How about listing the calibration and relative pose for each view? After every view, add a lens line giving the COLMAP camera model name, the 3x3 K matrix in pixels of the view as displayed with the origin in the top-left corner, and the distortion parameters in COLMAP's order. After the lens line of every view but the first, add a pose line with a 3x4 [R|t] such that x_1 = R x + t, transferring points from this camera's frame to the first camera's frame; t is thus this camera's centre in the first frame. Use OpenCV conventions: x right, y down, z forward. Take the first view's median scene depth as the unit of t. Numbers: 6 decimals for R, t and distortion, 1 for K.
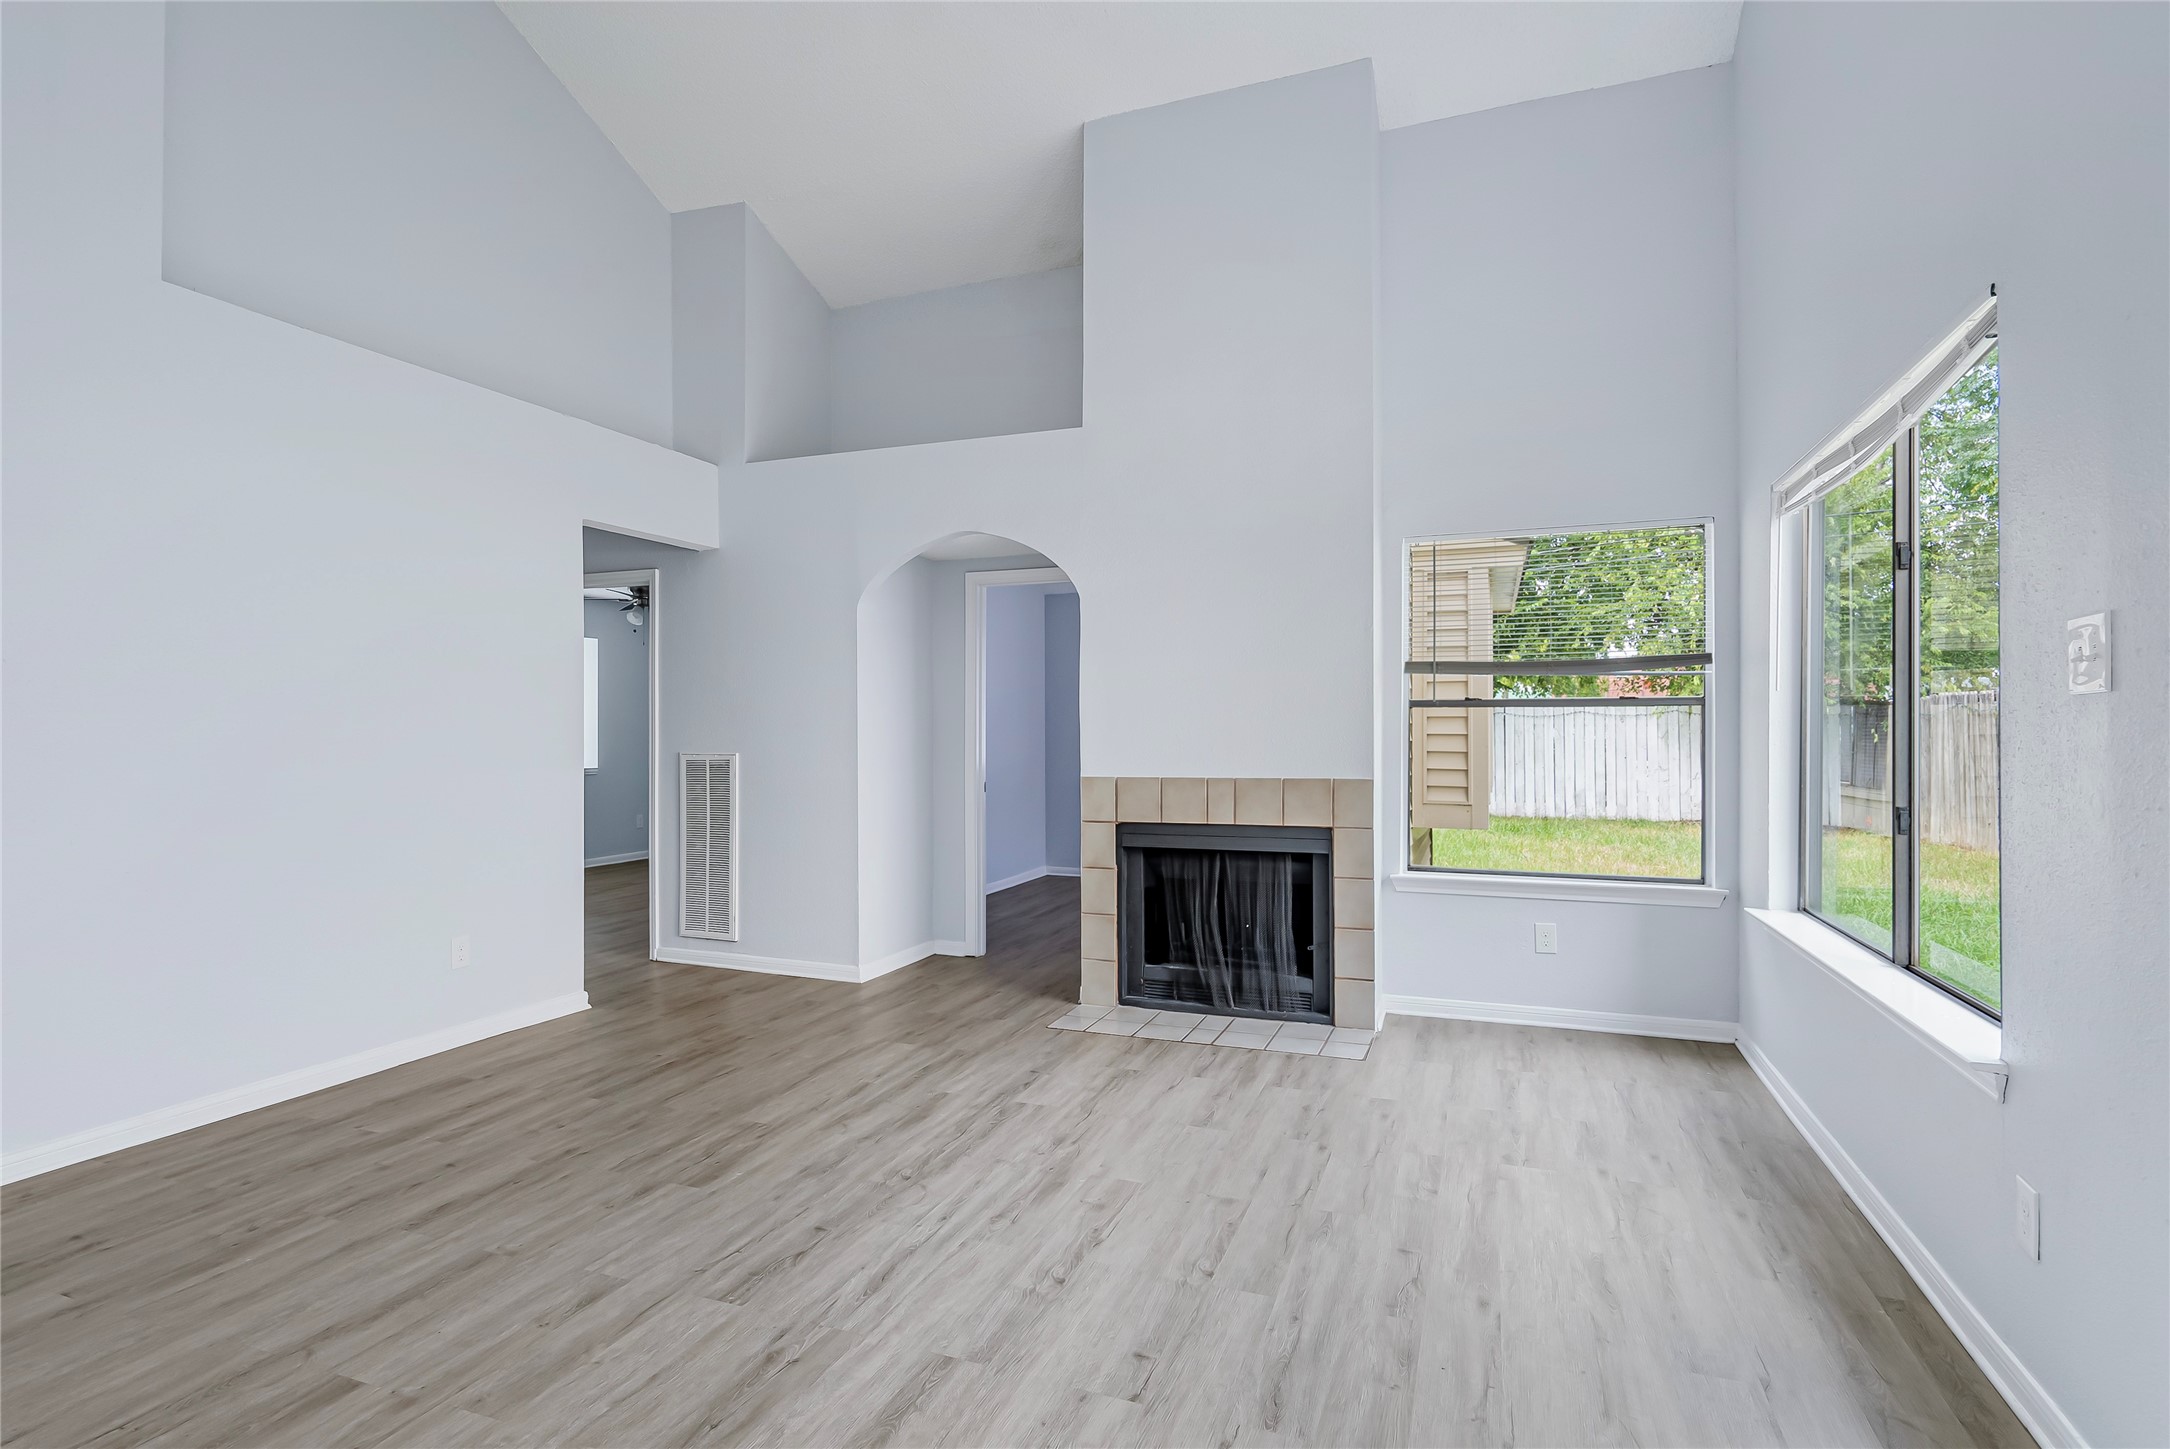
lens RADIAL K [[1052.1, 0, 1085.2], [0, 1052.1, 727.5], [0, 0, 1]] dist [0.000250, -0.000695]
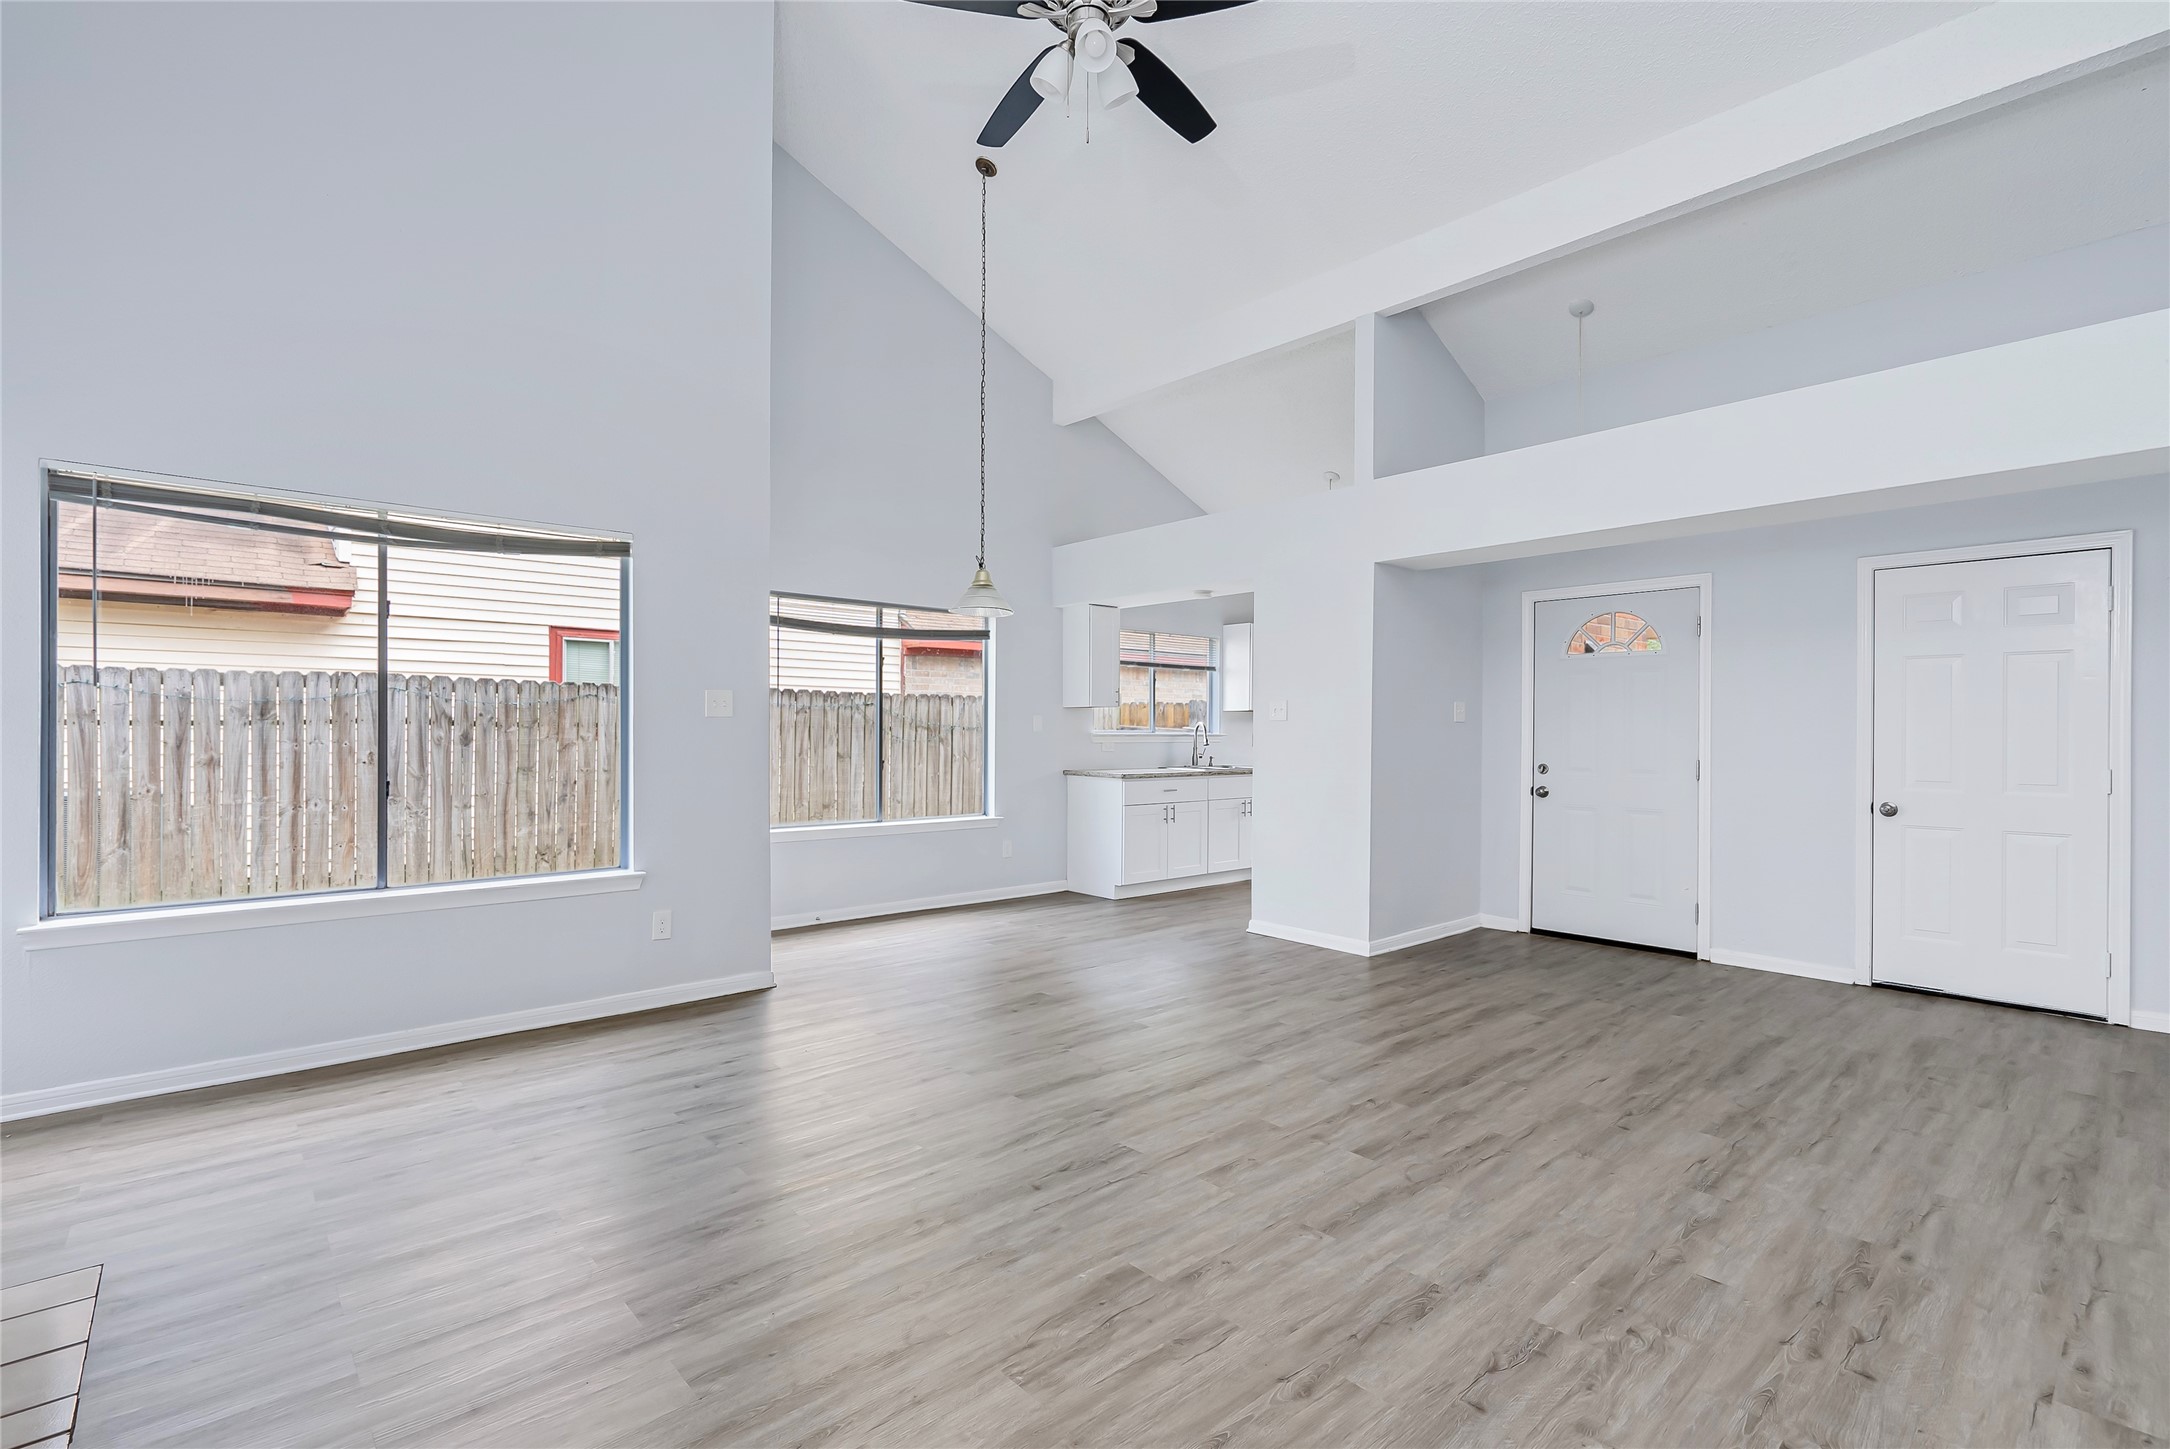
lens RADIAL K [[994.6, 0, 1084.3], [0, 994.6, 731.2], [0, 0, 1]] dist [0.000021, -0.000041]
pose [[-0.889478, -0.001511, 0.456976, -0.757304], [-0.003699, 0.999986, -0.003895, 0.008947], [-0.456964, -0.005155, -0.889470, 1.874932]]
